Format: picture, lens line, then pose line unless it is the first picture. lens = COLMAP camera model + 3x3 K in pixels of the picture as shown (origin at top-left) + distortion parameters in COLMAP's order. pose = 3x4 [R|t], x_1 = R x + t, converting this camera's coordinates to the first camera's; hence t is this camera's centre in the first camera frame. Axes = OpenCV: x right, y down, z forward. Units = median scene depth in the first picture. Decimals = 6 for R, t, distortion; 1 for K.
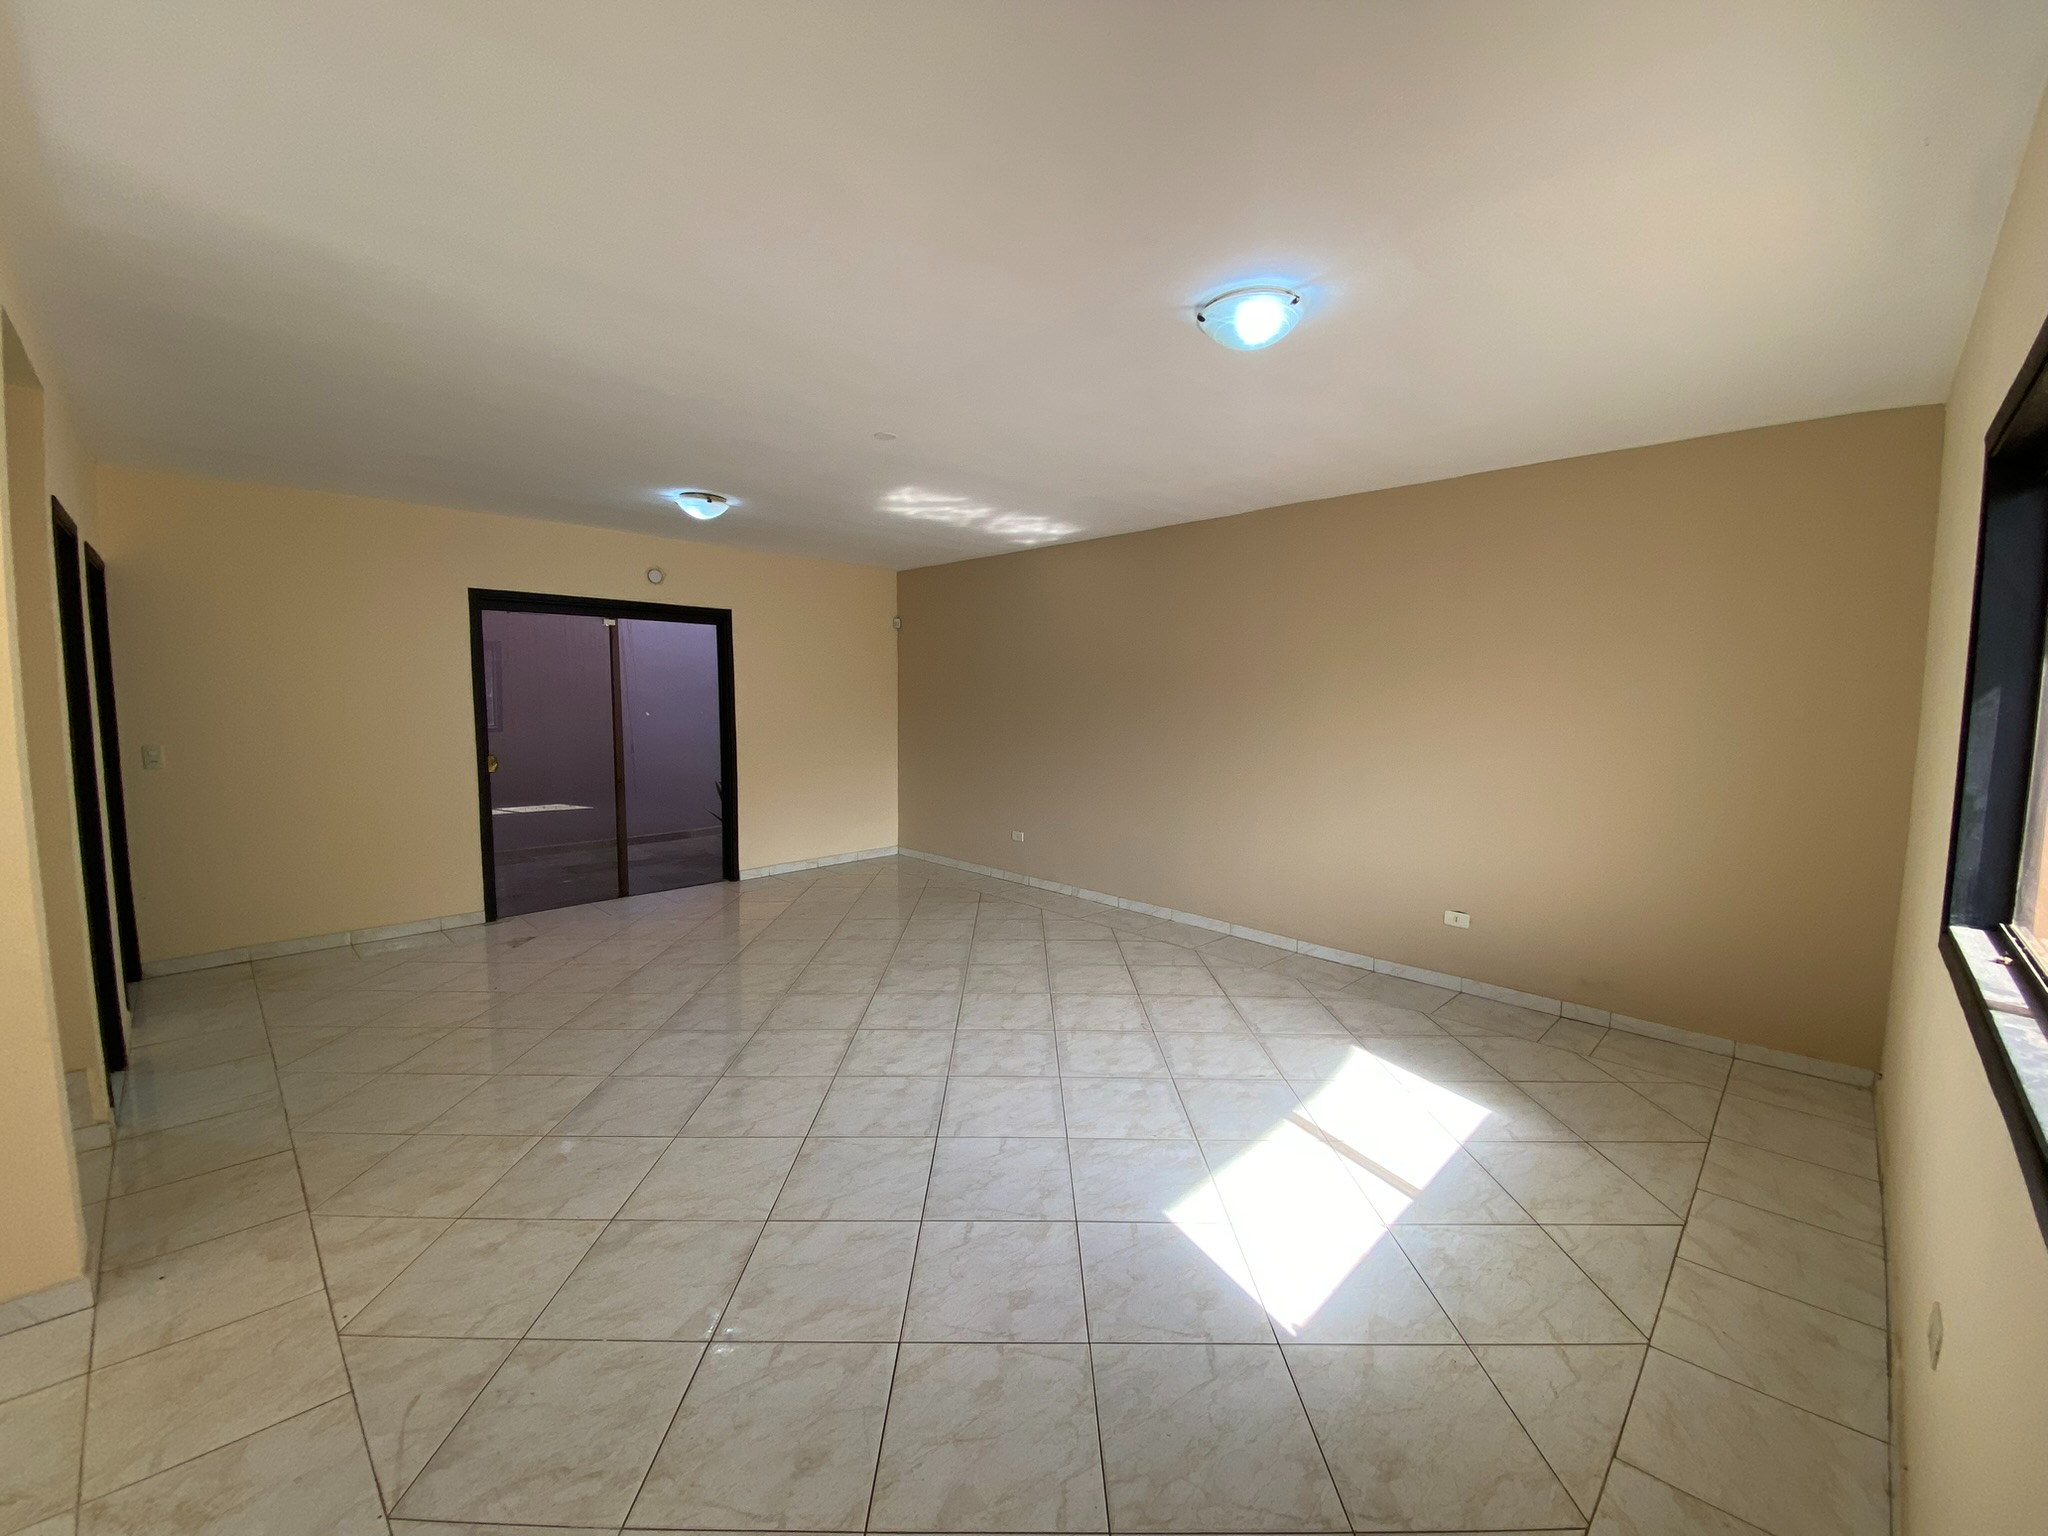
lens RADIAL K [[821.8, 0, 1017.6], [0, 821.8, 768.2], [0, 0, 1]] dist [0.037656, -0.024122]
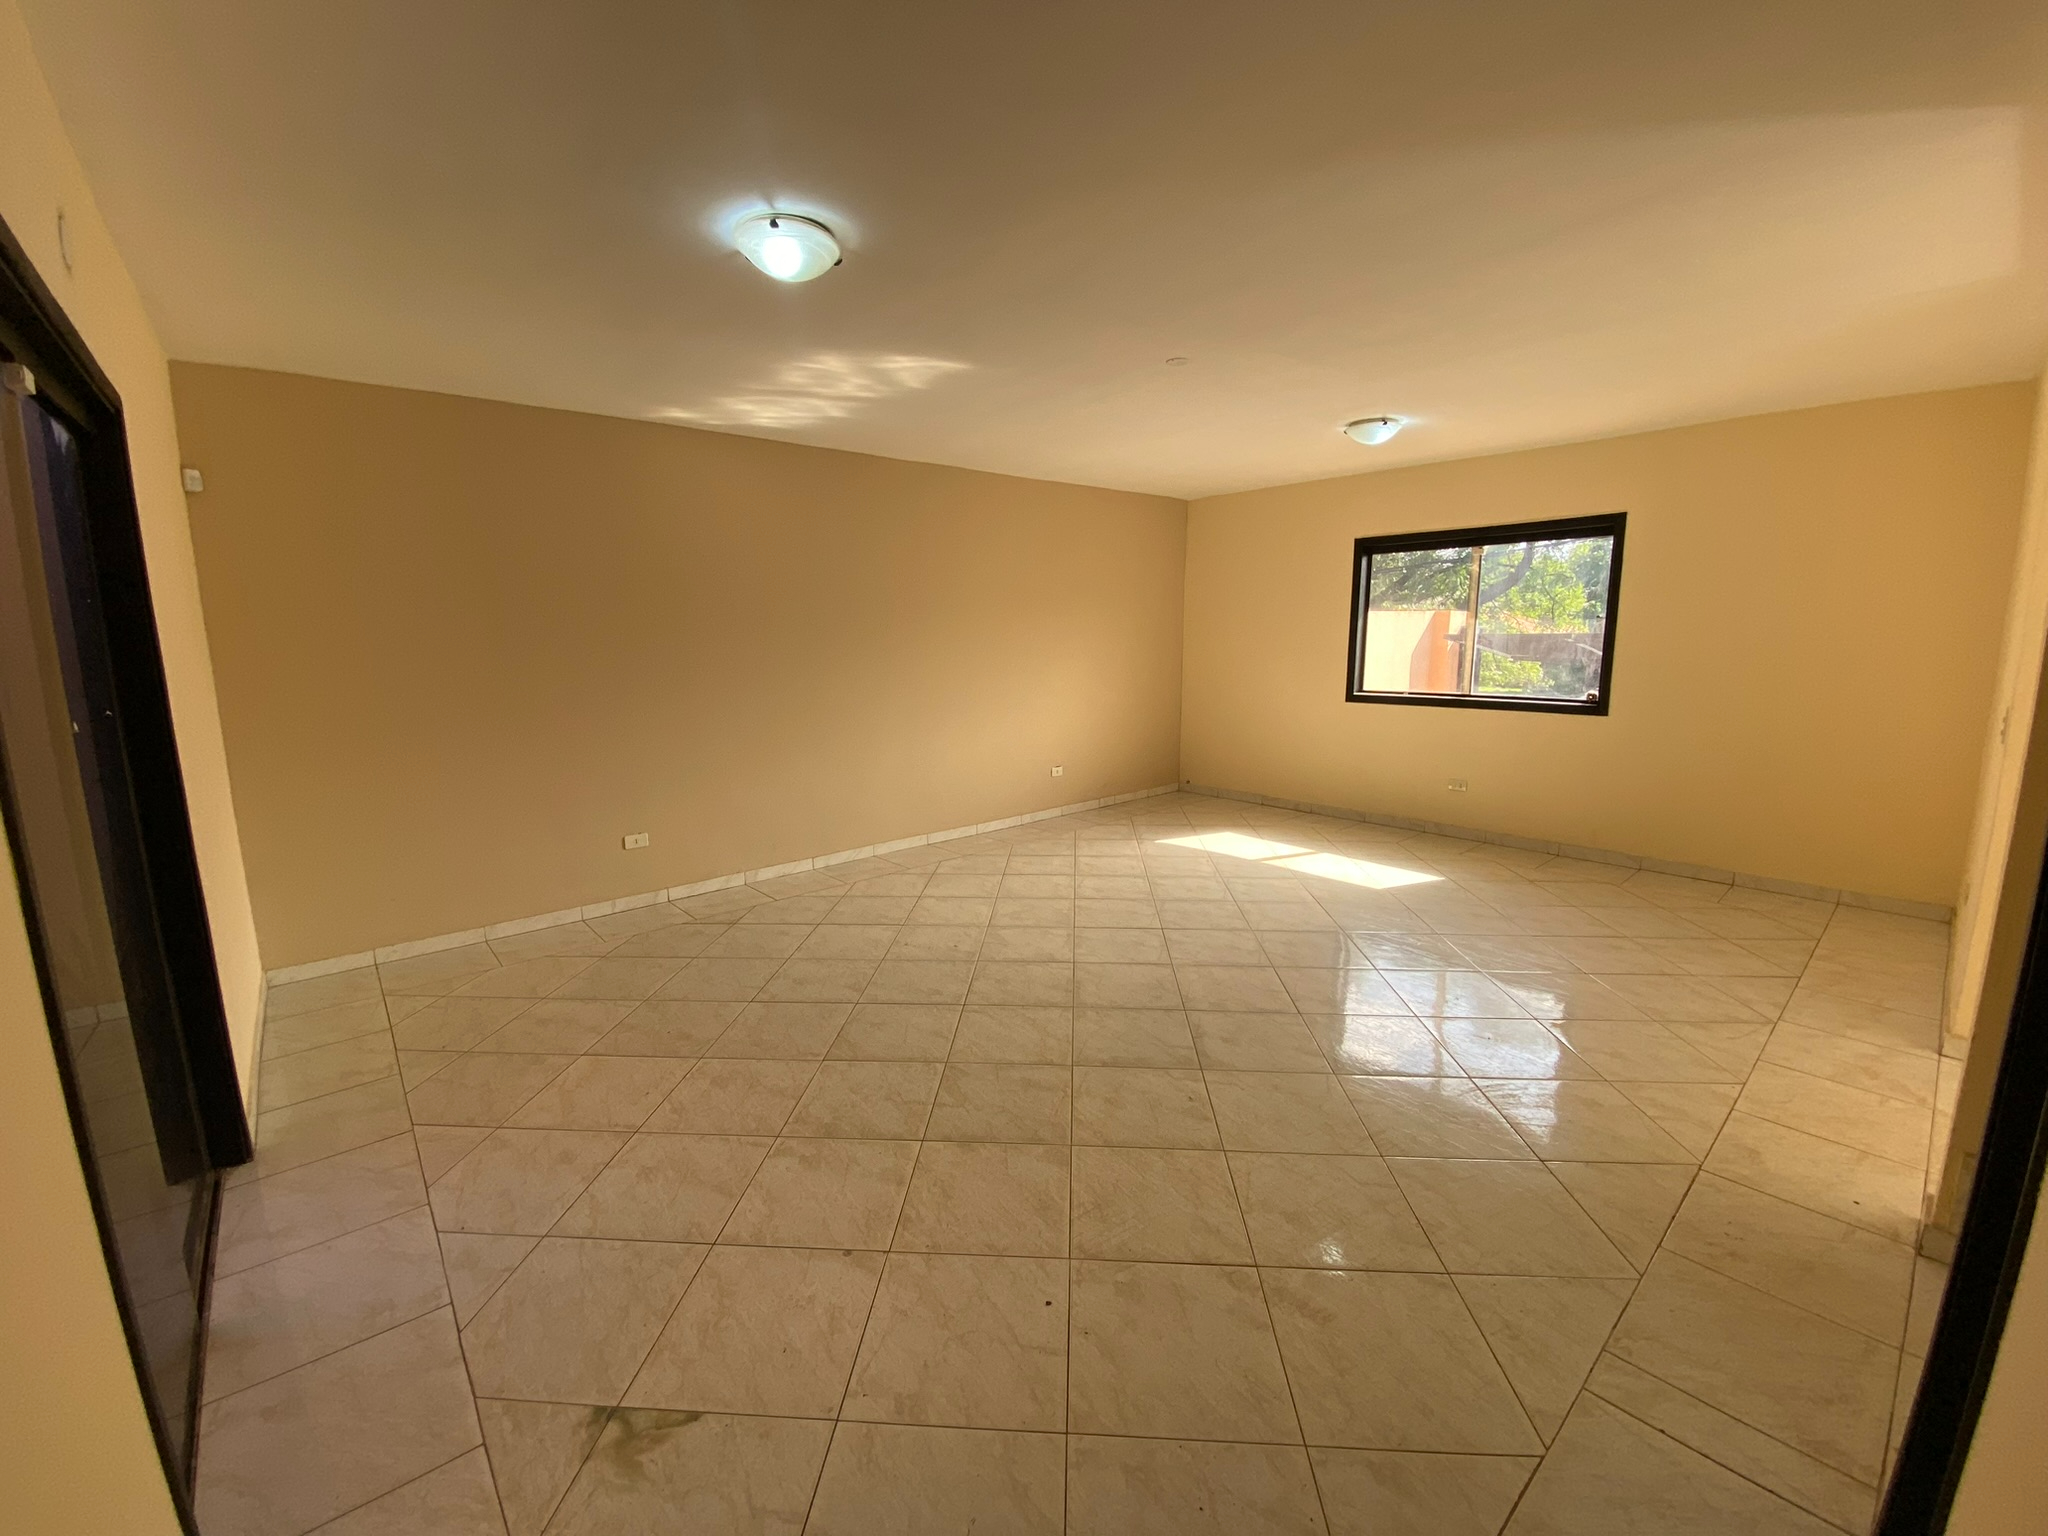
lens RADIAL K [[821.8, 0, 1017.6], [0, 821.8, 768.2], [0, 0, 1]] dist [0.037656, -0.024122]
pose [[0.075800, -0.177530, 0.981192, -1.004230], [0.109268, 0.979576, 0.168796, -0.094212], [-0.991118, 0.094418, 0.093650, 0.932858]]
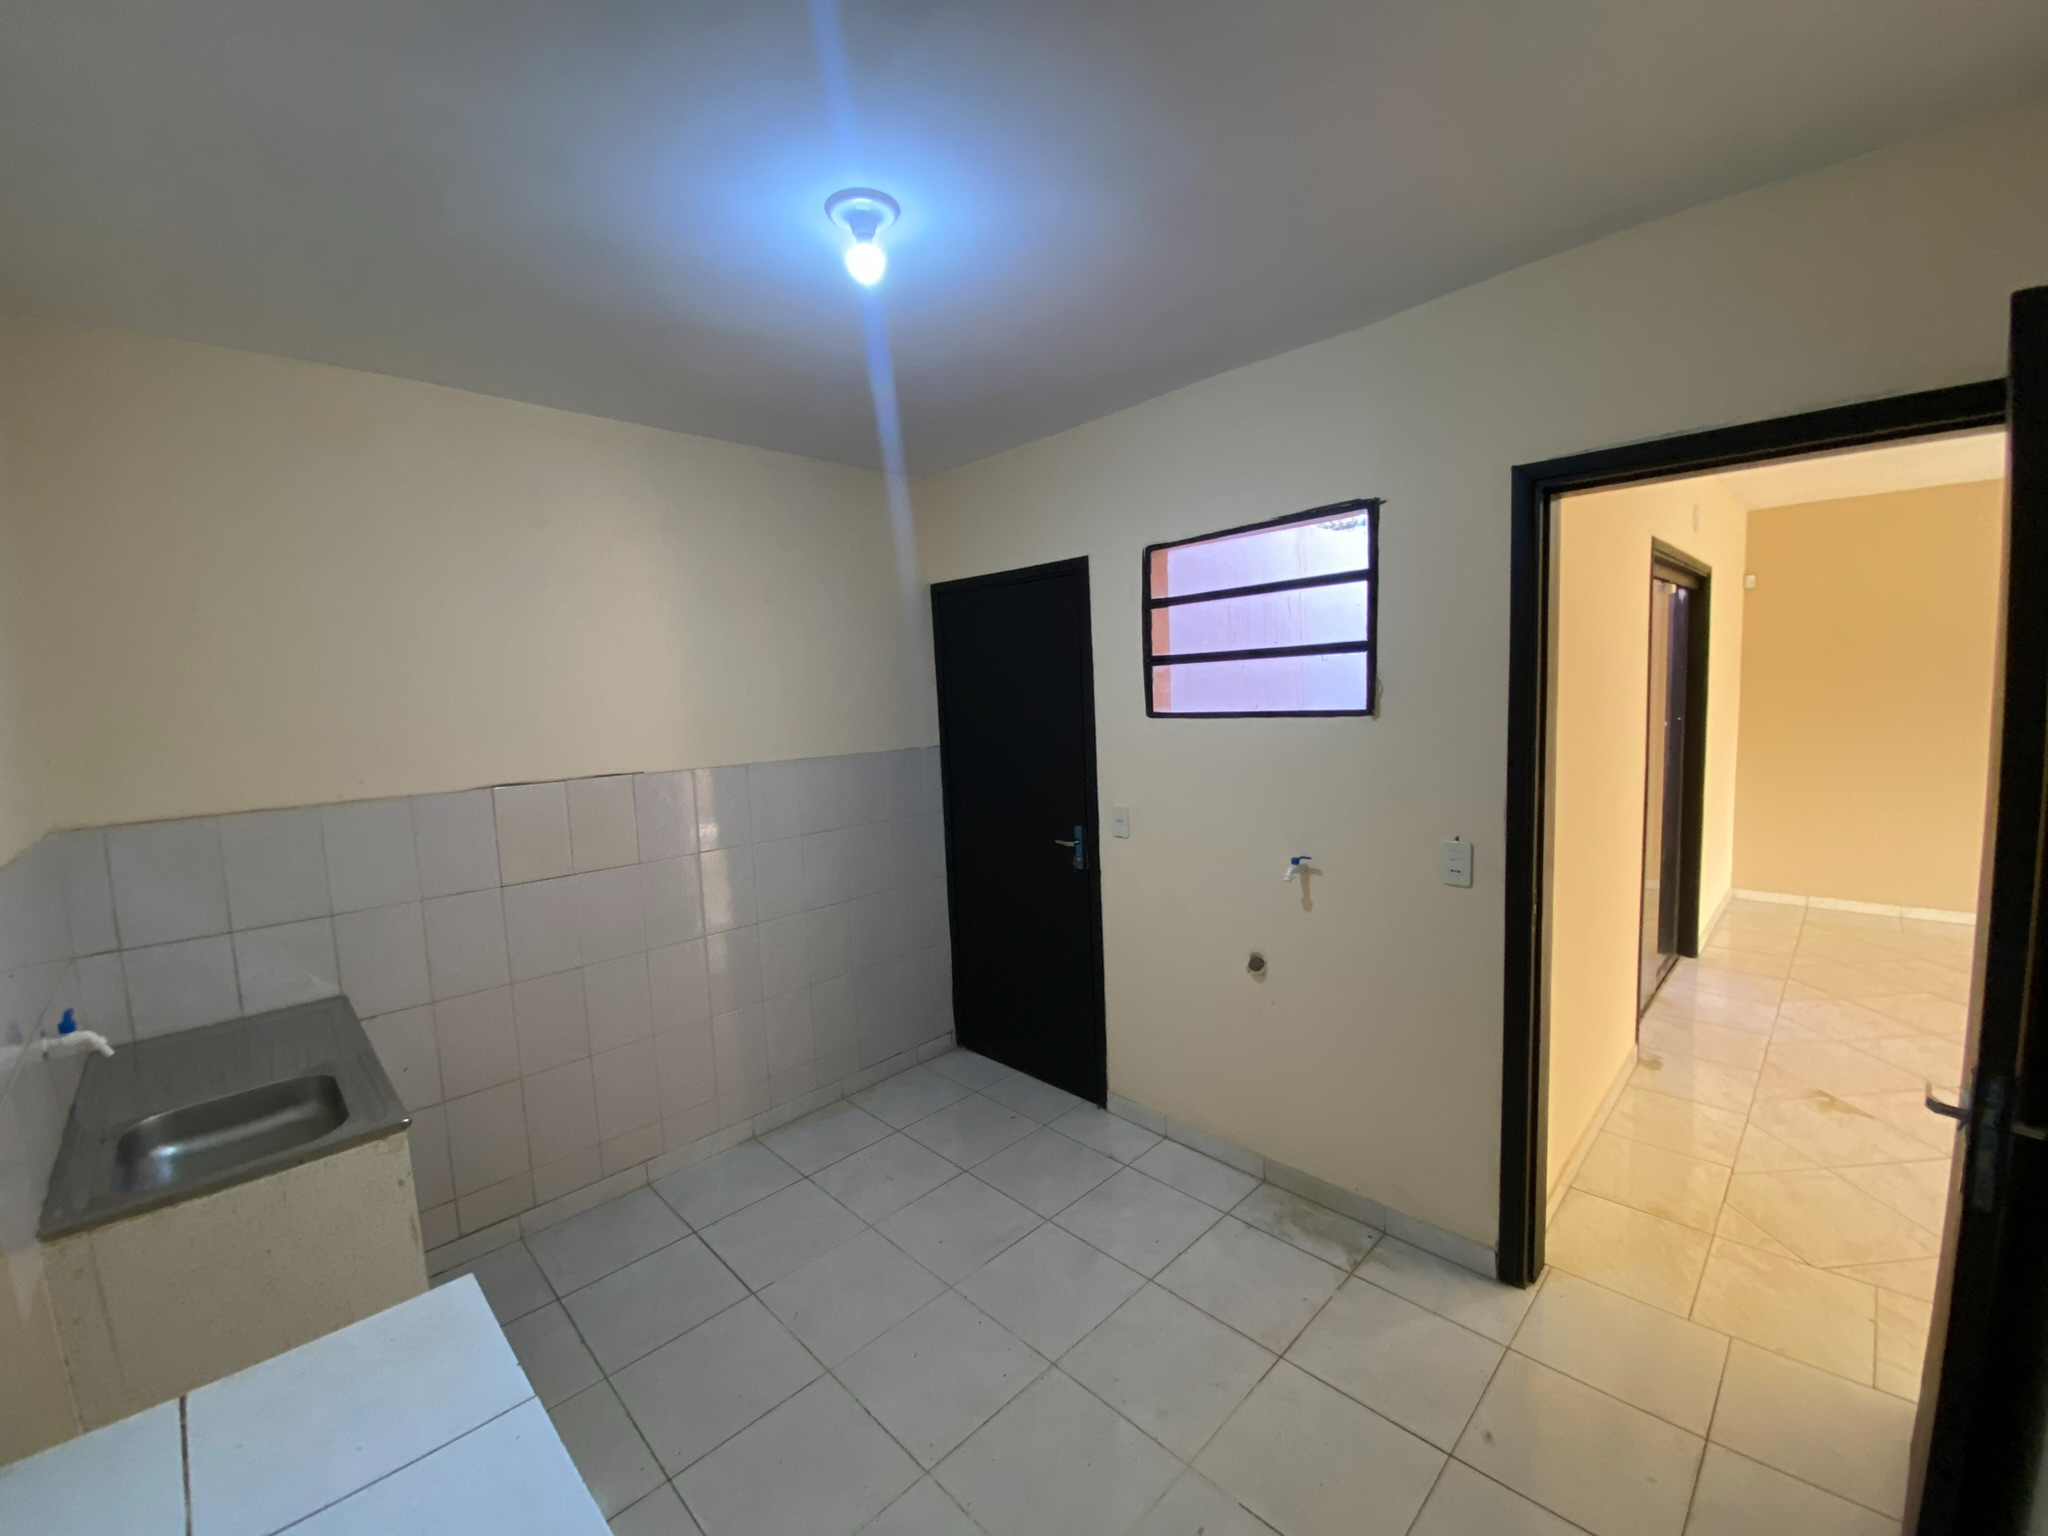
lens RADIAL K [[821.8, 0, 1017.6], [0, 821.8, 768.2], [0, 0, 1]] dist [0.037656, -0.024122]
pose [[0.998183, -0.059337, -0.010495, -1.374669], [0.059447, 0.998176, 0.010498, -0.102200], [0.009853, -0.011103, 0.999890, 0.457011]]
